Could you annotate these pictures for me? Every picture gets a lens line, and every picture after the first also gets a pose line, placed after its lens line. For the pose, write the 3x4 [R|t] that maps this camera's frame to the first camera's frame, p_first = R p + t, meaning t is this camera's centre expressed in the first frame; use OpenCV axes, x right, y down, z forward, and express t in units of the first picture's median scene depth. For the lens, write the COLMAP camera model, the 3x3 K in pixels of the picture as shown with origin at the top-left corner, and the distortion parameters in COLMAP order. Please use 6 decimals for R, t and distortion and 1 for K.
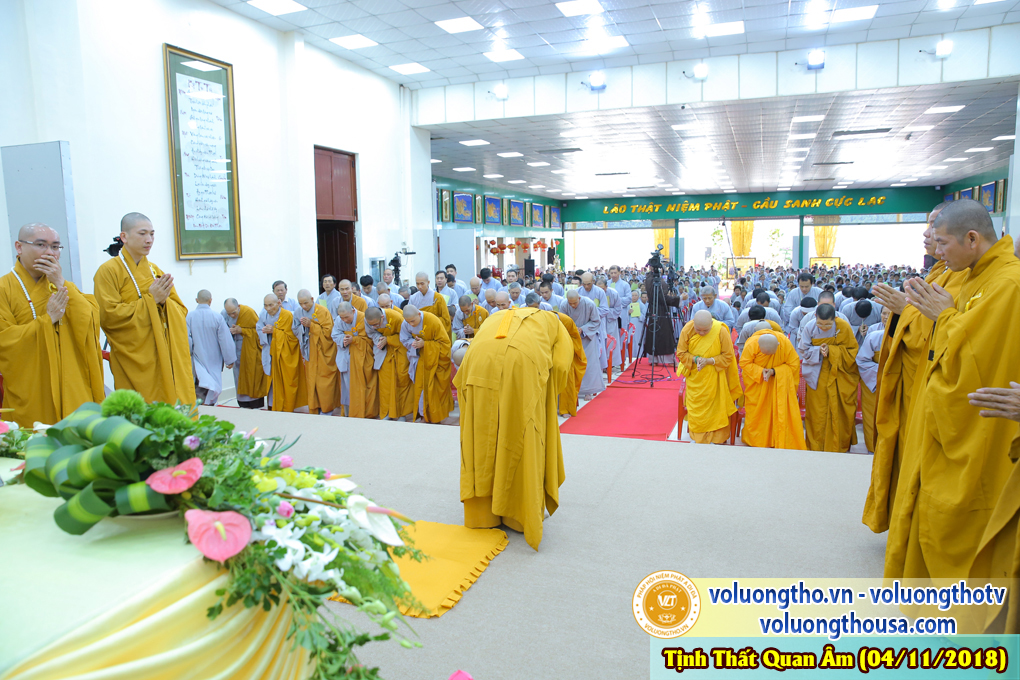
lens RADIAL K [[707.6, 0, 510.0], [0, 707.6, 340.0], [0, 0, 1]] dist [-0.119221, 0.098601]
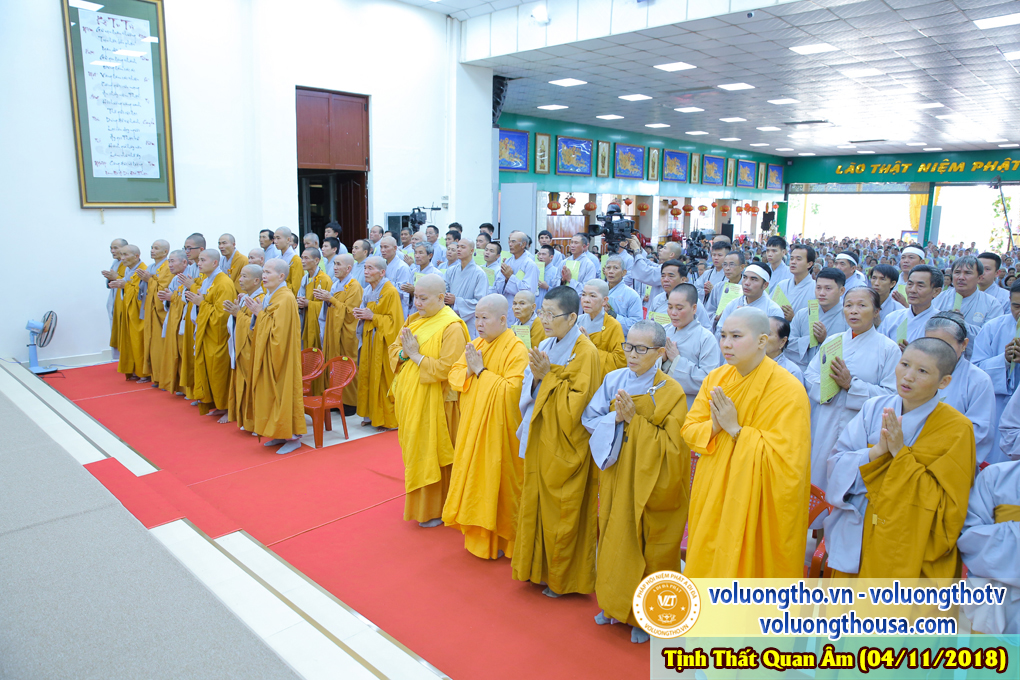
lens RADIAL K [[707.6, 0, 510.0], [0, 707.6, 340.0], [0, 0, 1]] dist [-0.119221, 0.098601]
pose [[0.917852, 0.101719, -0.383668, 0.126904], [-0.079335, 0.994115, 0.073769, -0.013673], [0.388914, -0.037271, 0.920520, 0.093383]]
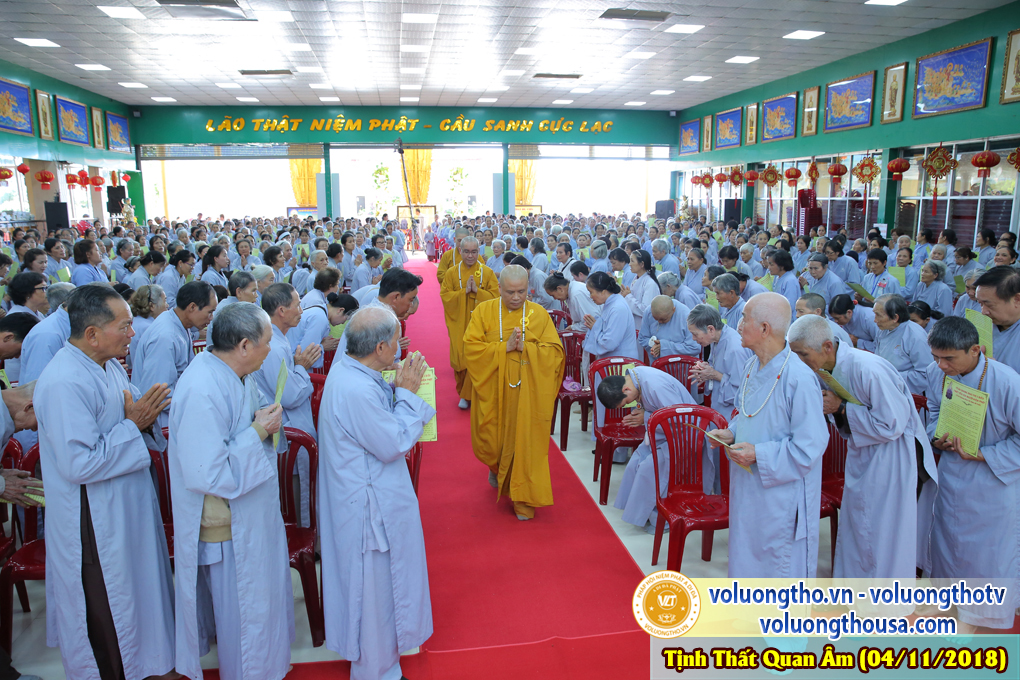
lens RADIAL K [[707.6, 0, 510.0], [0, 707.6, 340.0], [0, 0, 1]] dist [-0.119221, 0.098601]
pose [[0.876887, -0.073764, 0.475002, 0.075314], [0.047030, 0.996580, 0.067941, -0.030588], [-0.478390, -0.037237, 0.877358, 0.388755]]
